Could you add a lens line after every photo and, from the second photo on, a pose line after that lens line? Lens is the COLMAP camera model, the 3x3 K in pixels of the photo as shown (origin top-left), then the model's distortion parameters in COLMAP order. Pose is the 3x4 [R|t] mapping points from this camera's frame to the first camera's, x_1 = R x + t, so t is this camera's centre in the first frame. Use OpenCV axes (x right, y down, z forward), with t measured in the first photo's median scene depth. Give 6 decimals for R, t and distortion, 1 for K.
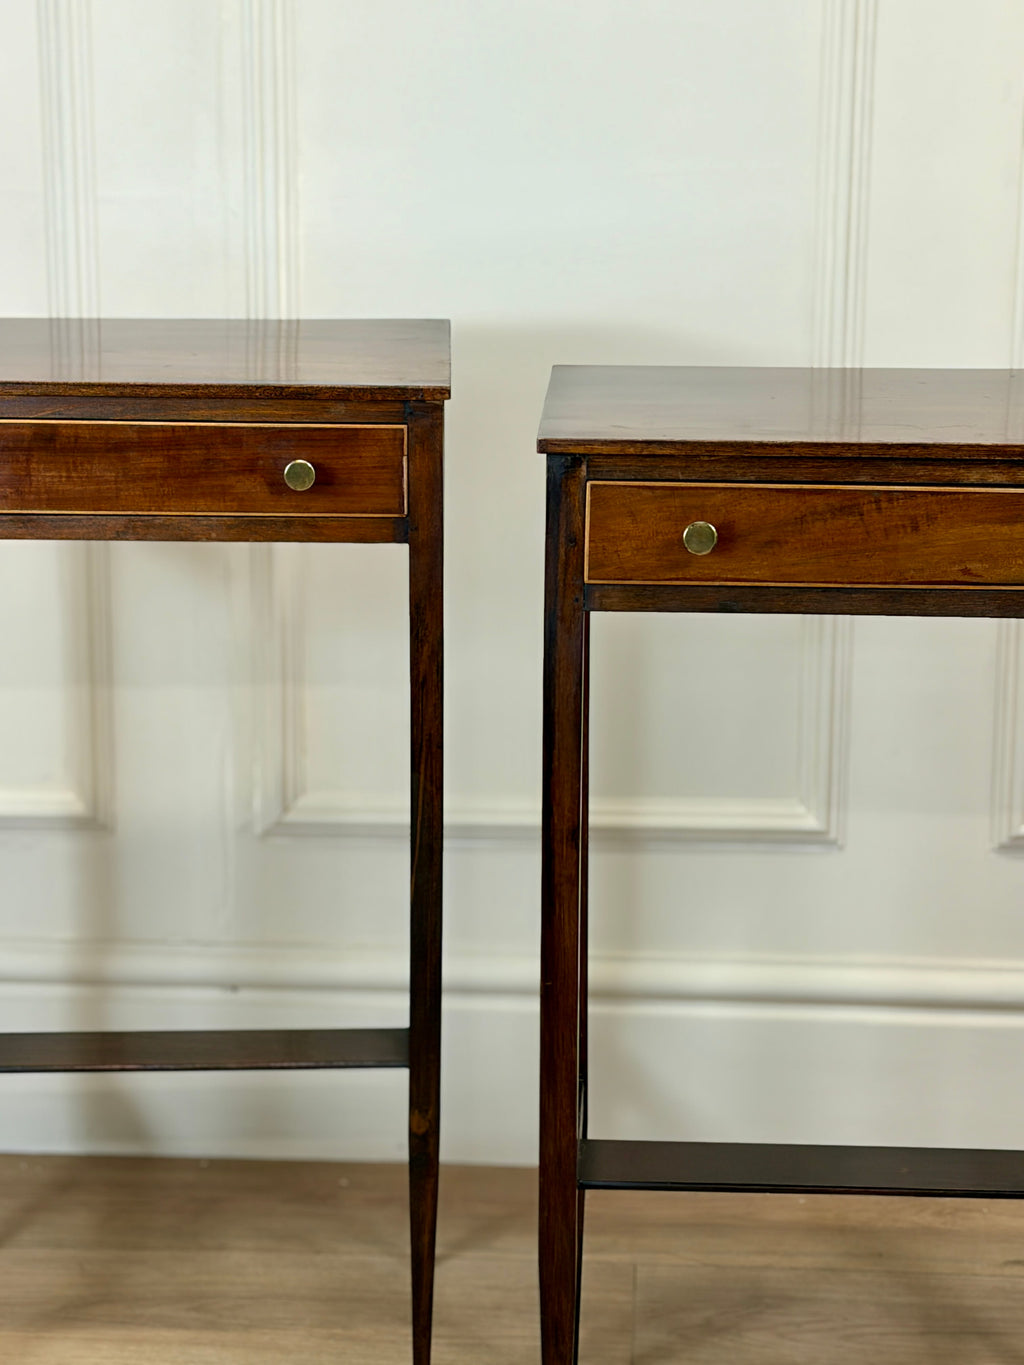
lens RADIAL K [[3306.9, 0, 512.0], [0, 3306.9, 682.5], [0, 0, 1]] dist [0.278256, -0.820598]
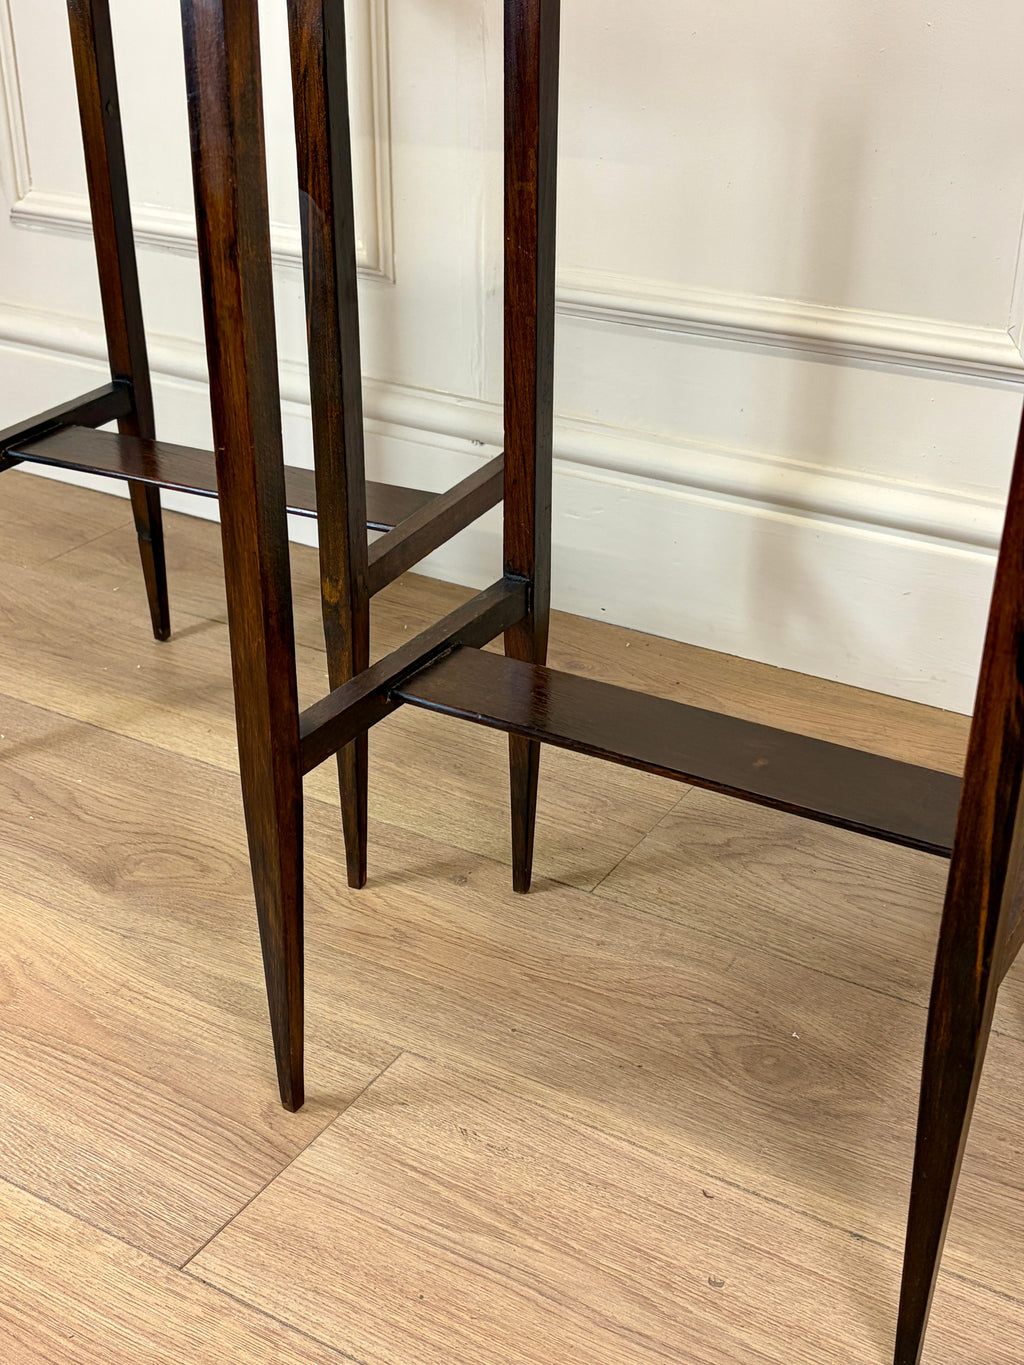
lens RADIAL K [[1719.7, 0, 504.1], [0, 1719.7, 685.3], [0, 0, 1]] dist [0.215520, -0.797862]
pose [[0.883502, 0.212964, -0.417217, 0.260851], [-0.114512, 0.961846, 0.248473, 0.036675], [0.454214, -0.171750, 0.874180, 0.689837]]
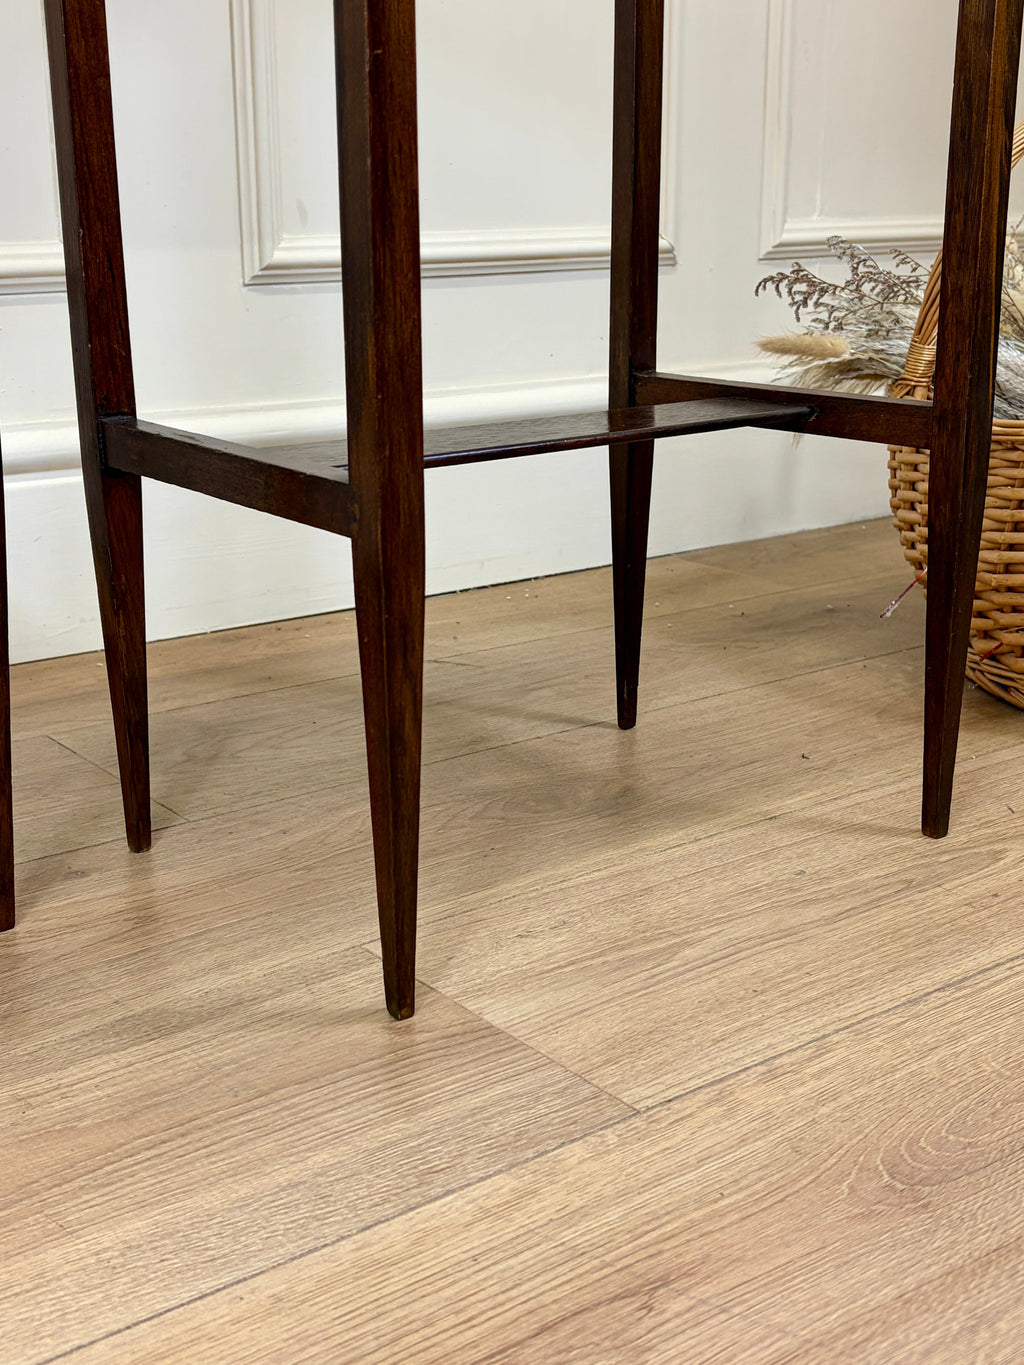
lens RADIAL K [[1719.7, 0, 504.1], [0, 1719.7, 685.3], [0, 0, 1]] dist [0.215520, -0.797862]
pose [[0.758750, -0.191220, 0.622682, -0.203379], [0.170609, 0.980908, 0.093339, 0.186803], [-0.628642, 0.035414, 0.776888, 0.766084]]
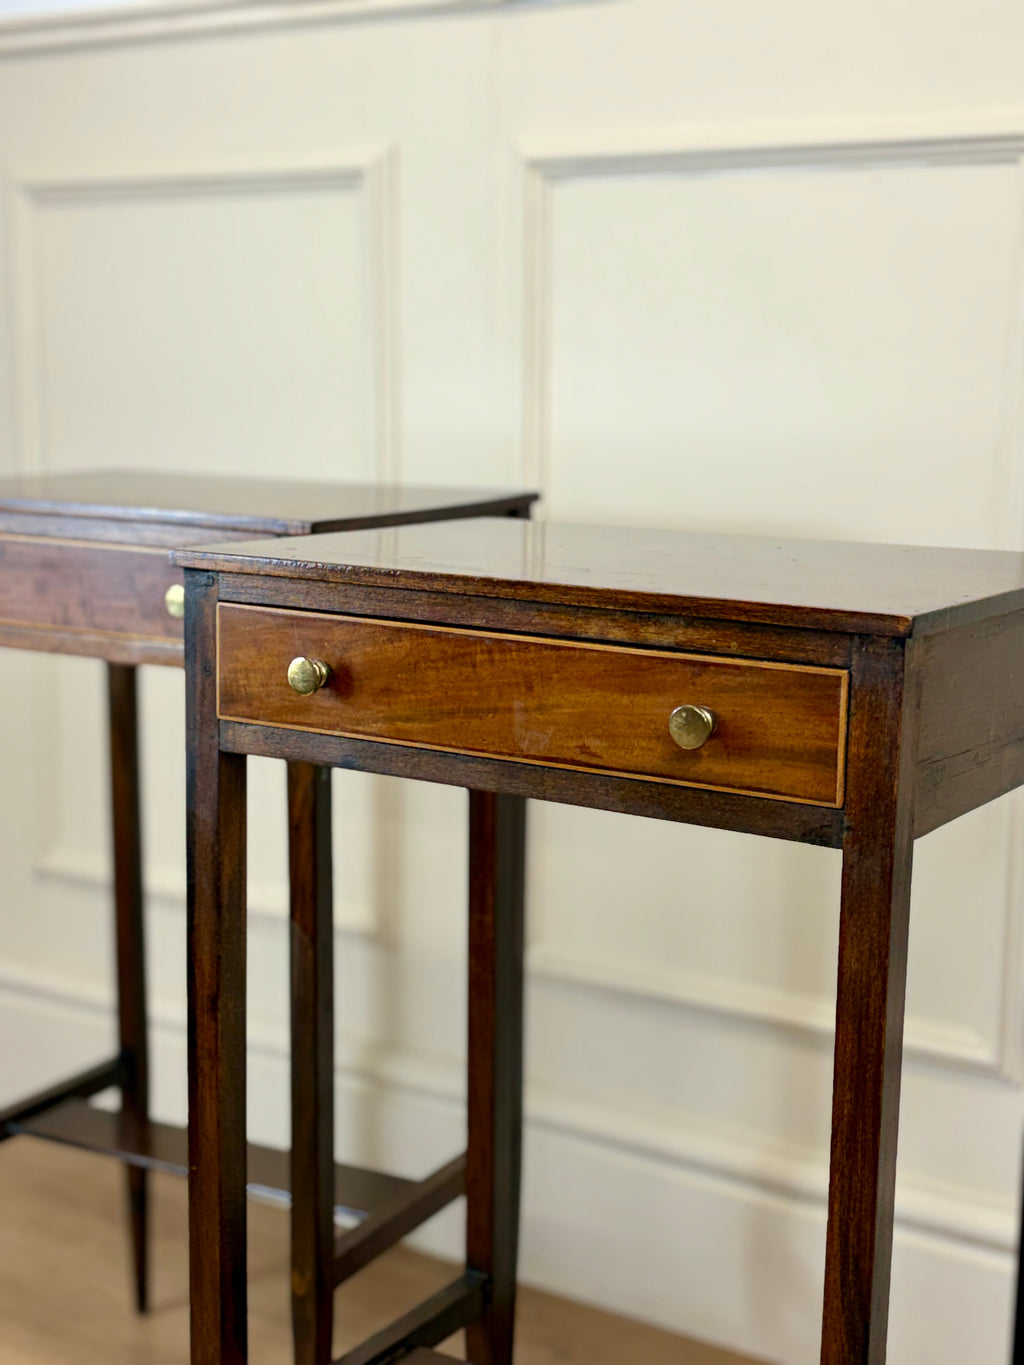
lens RADIAL K [[2021.8, 0, 512.0], [0, 2021.8, 682.5], [0, 0, 1]] dist [0.245219, -0.956628]
pose [[0.863854, 0.087387, -0.496104, 0.359998], [-0.129909, 0.990172, -0.051792, -0.021868], [0.486703, 0.109189, 0.866717, 0.570829]]
